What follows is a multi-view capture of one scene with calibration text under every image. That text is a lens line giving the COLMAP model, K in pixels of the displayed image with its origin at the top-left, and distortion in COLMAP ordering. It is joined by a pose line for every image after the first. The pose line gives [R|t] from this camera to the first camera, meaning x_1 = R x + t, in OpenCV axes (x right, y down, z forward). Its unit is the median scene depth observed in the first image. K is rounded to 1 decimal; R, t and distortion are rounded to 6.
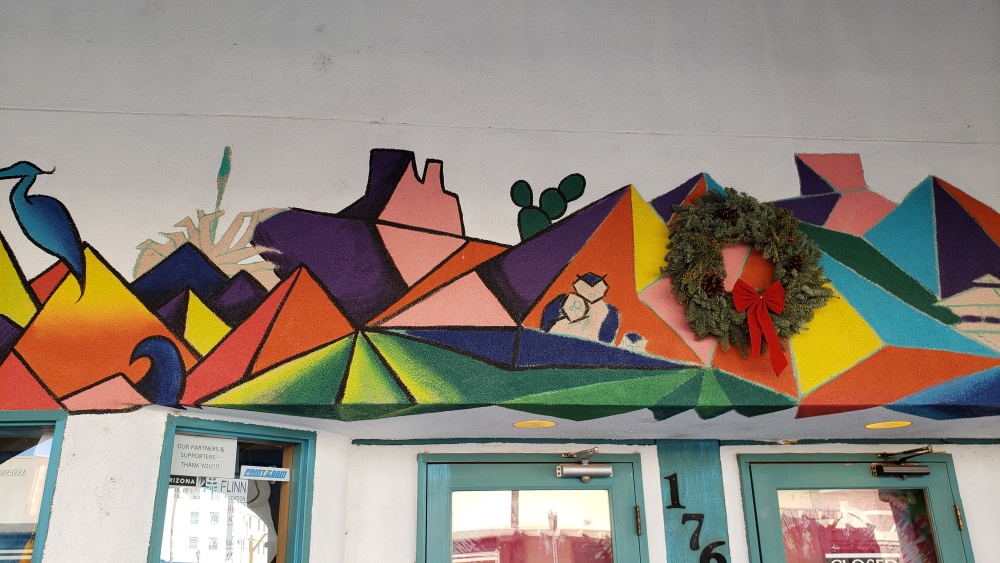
lens RADIAL K [[715.8, 0, 500.0], [0, 715.8, 281.5], [0, 0, 1]] dist [0.059975, -0.008920]
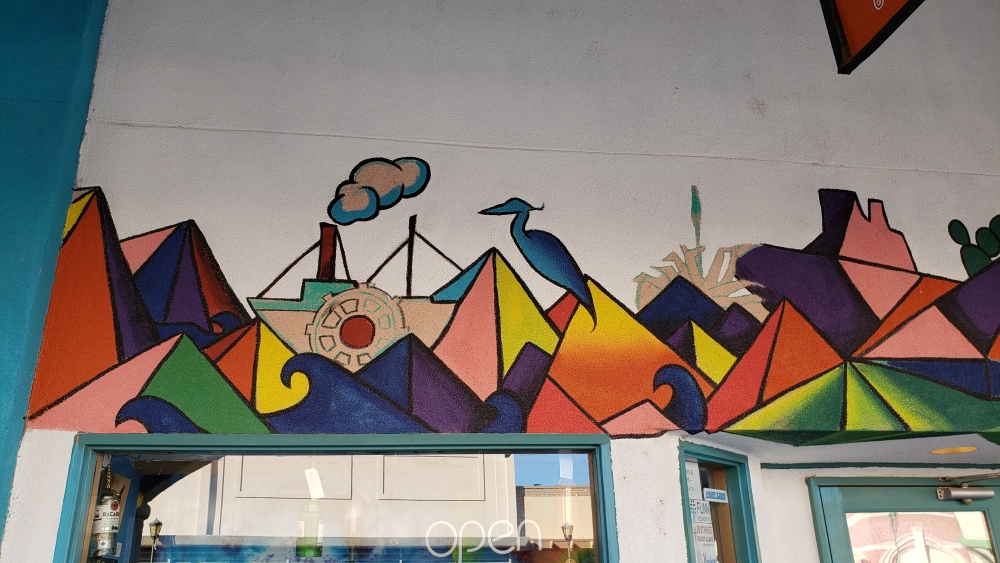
lens RADIAL K [[715.8, 0, 500.0], [0, 715.8, 281.5], [0, 0, 1]] dist [0.059975, -0.008920]
pose [[0.997122, 0.011465, 0.074943, -0.771708], [-0.009702, 0.999669, -0.023842, -0.018130], [-0.075192, 0.023046, 0.996903, -0.032464]]
